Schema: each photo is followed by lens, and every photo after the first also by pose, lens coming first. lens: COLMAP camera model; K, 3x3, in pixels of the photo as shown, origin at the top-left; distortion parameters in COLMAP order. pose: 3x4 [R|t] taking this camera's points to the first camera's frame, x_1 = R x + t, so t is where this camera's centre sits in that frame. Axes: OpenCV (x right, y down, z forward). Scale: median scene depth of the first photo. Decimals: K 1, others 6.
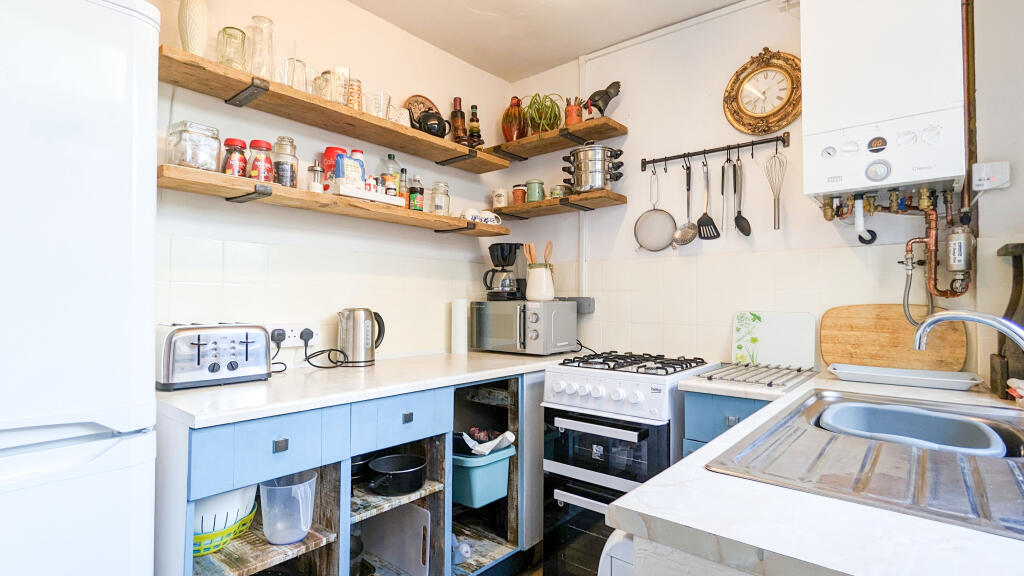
lens RADIAL K [[482.4, 0, 503.1], [0, 482.4, 288.8], [0, 0, 1]] dist [-0.013472, -0.002618]
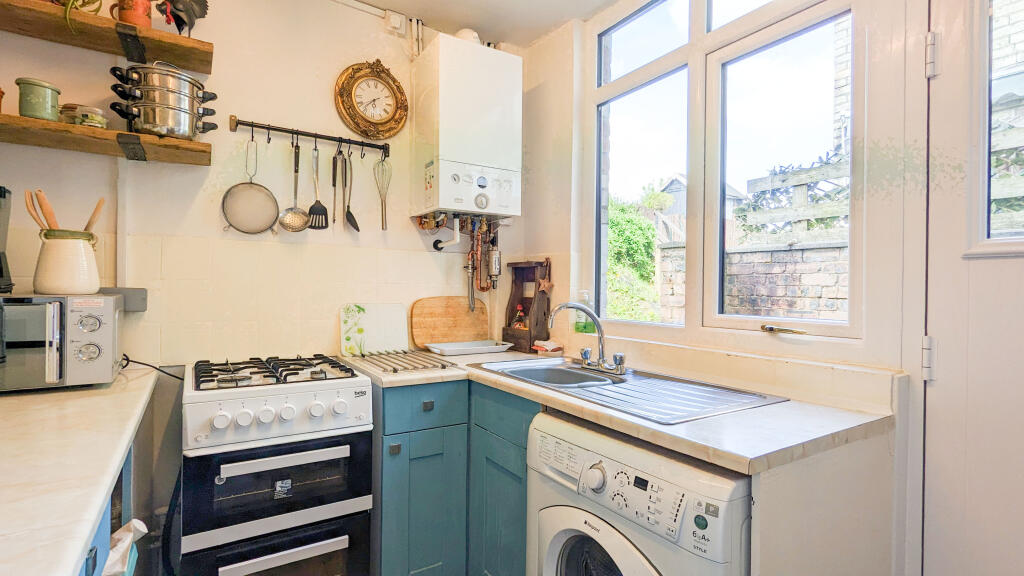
lens RADIAL K [[482.4, 0, 501.3], [0, 482.4, 290.1], [0, 0, 1]] dist [-0.013472, -0.002618]
pose [[0.284356, -0.001942, 0.958717, -0.401682], [-0.033695, 0.999360, 0.012018, -0.006177], [-0.958127, -0.035721, 0.284108, 0.395851]]
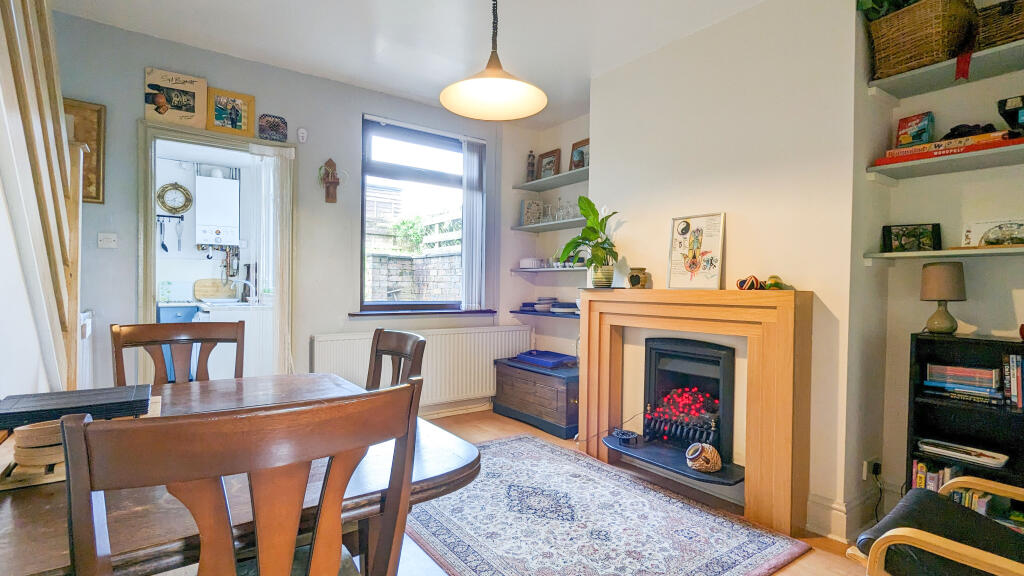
lens RADIAL K [[514.7, 0, 510.2], [0, 514.7, 292.4], [0, 0, 1]] dist [0.003786, 0.000223]
pose [[0.240801, -0.011509, 0.970506, -1.742670], [-0.033234, 0.999246, 0.020096, -0.009642], [-0.970005, -0.037093, 0.240237, -1.470616]]
